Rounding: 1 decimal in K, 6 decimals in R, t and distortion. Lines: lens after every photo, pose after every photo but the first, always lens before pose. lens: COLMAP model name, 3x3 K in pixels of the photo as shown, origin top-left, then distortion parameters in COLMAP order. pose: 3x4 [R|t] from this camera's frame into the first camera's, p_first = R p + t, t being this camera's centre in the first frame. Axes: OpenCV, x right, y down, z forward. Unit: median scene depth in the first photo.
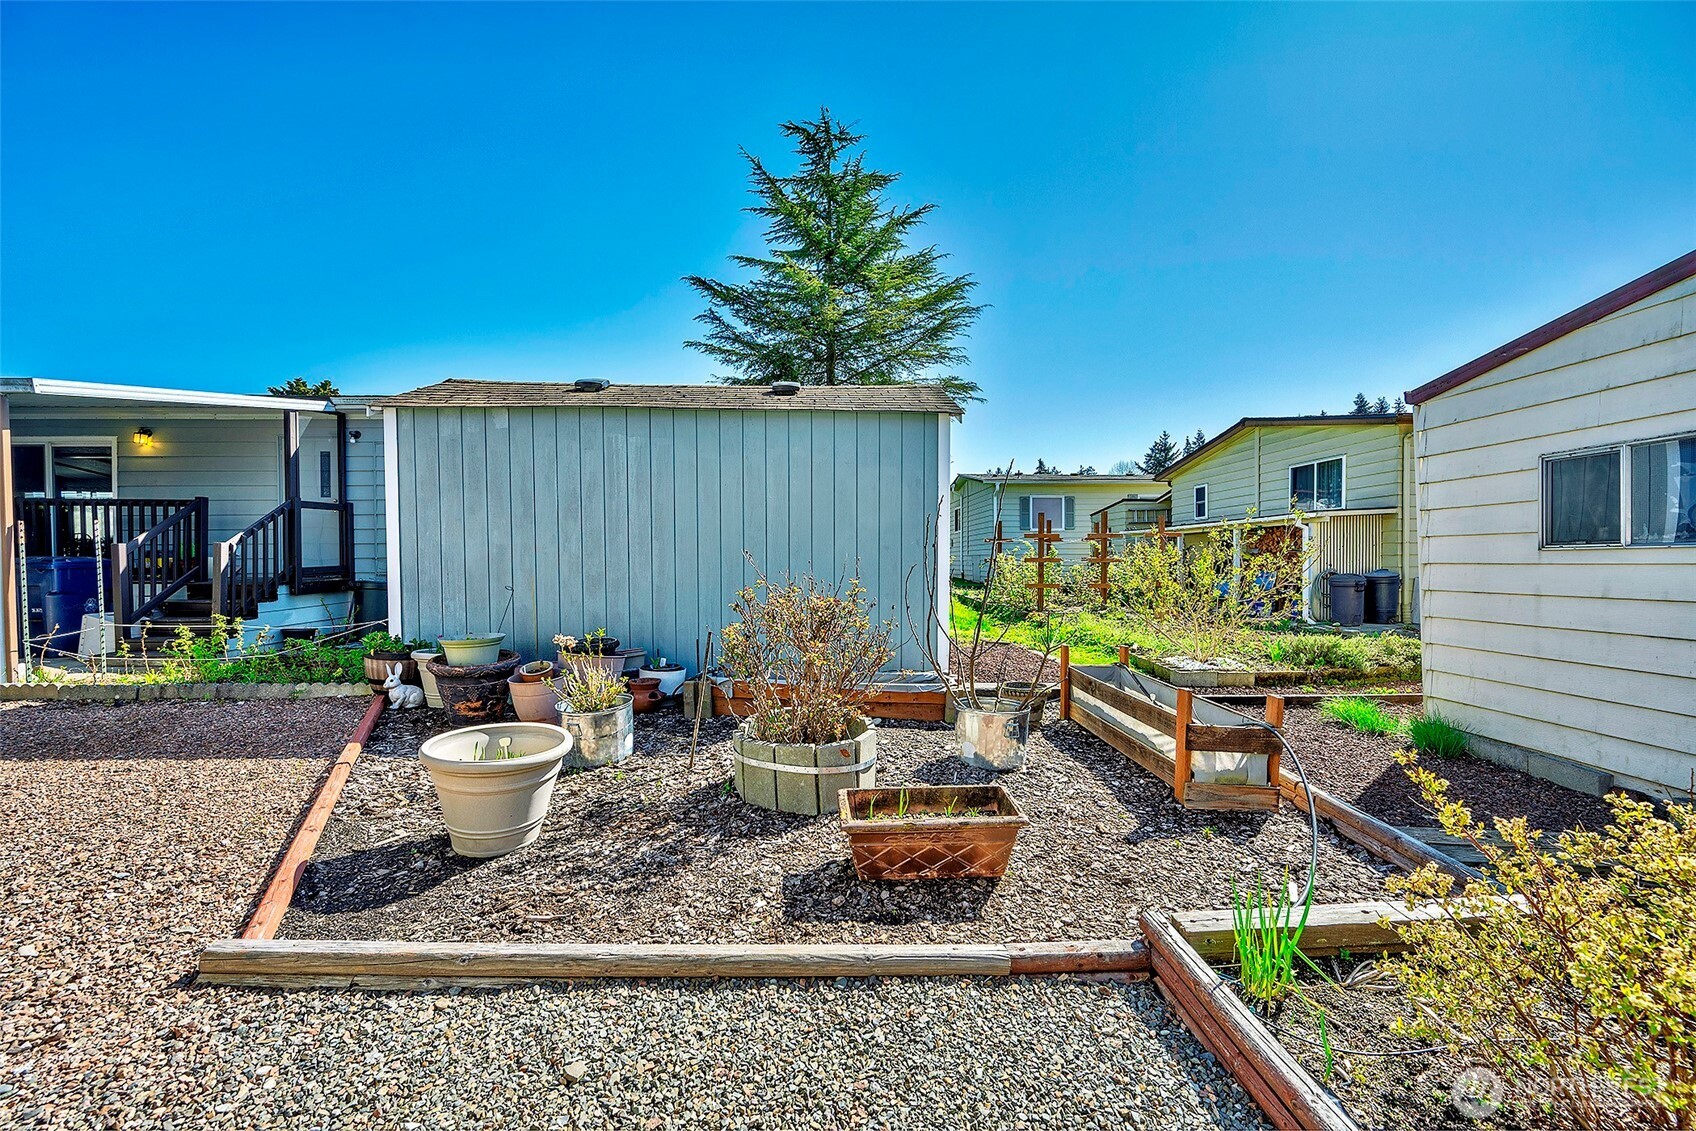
lens RADIAL K [[684.0, 0, 844.8], [0, 684.0, 565.0], [0, 0, 1]] dist [-0.004404, -0.000252]
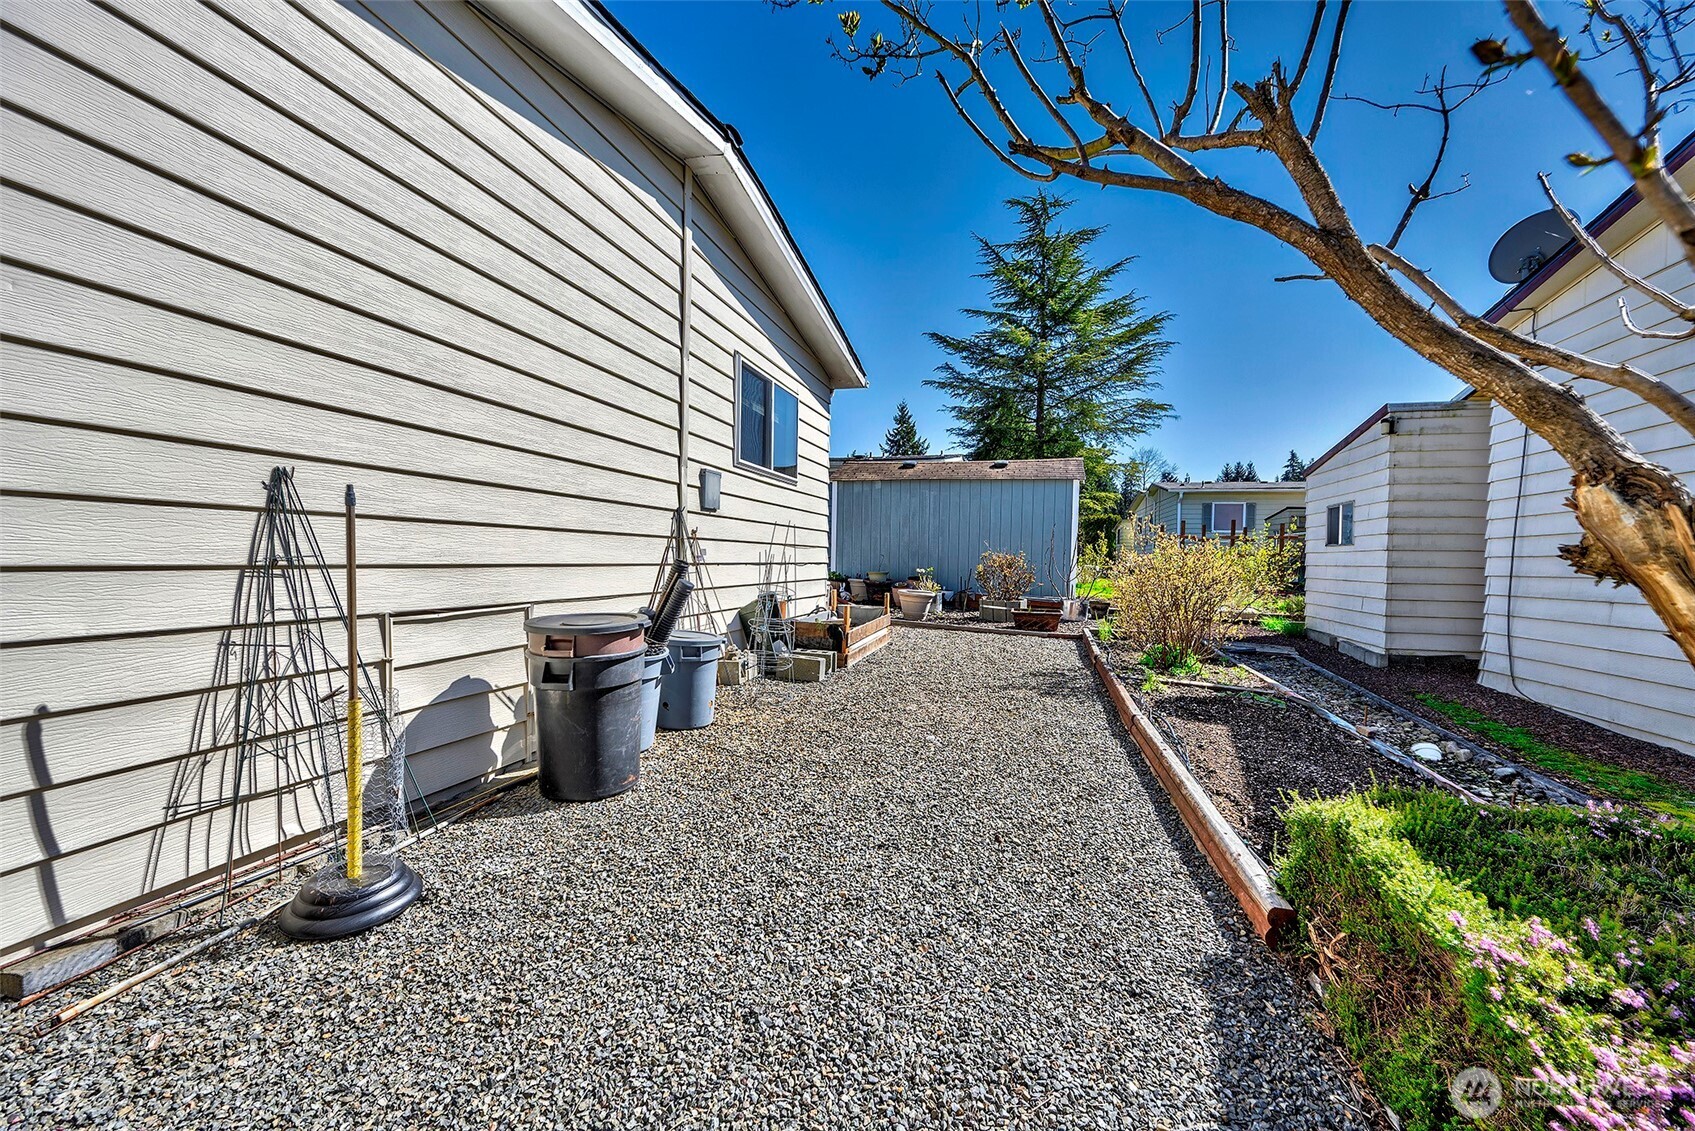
lens RADIAL K [[683.6, 0, 845.7], [0, 683.6, 557.1], [0, 0, 1]] dist [-0.004404, -0.000252]
pose [[0.954040, 0.035915, -0.297519, 0.022988], [-0.036207, 0.999334, 0.004534, 0.007363], [0.297483, 0.006447, 0.954705, -0.276555]]
